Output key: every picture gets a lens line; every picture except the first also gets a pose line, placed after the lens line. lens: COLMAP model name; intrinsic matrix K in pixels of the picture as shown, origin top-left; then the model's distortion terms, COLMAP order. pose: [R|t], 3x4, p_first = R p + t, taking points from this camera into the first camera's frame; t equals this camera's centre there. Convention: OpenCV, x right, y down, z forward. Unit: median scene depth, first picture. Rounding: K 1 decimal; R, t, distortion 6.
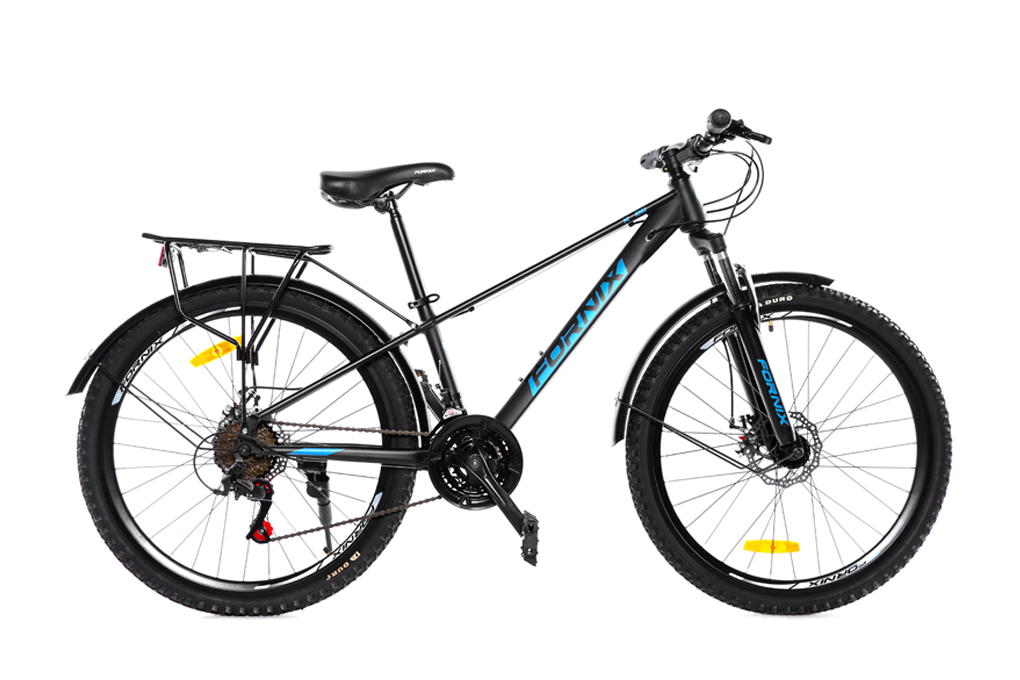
lens RADIAL K [[1625.1, 0, 511.6], [0, 1625.1, 362.1], [0, 0, 1]] dist [0.079786, 0.006235]
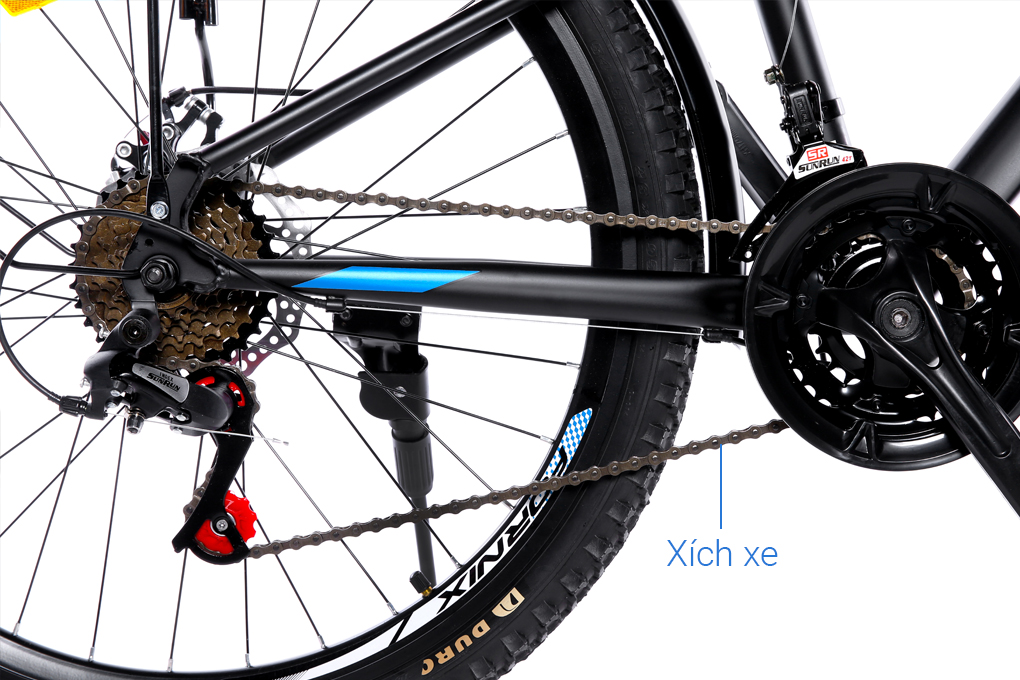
lens RADIAL K [[1434.8, 0, 510.0], [0, 1434.8, 305.3], [0, 0, 1]] dist [0.006891, -0.006395]
pose [[0.999507, 0.005992, -0.030826, -0.087158], [-0.004613, 0.998993, 0.044634, 0.046976], [0.031062, -0.044469, 0.998528, 0.715711]]
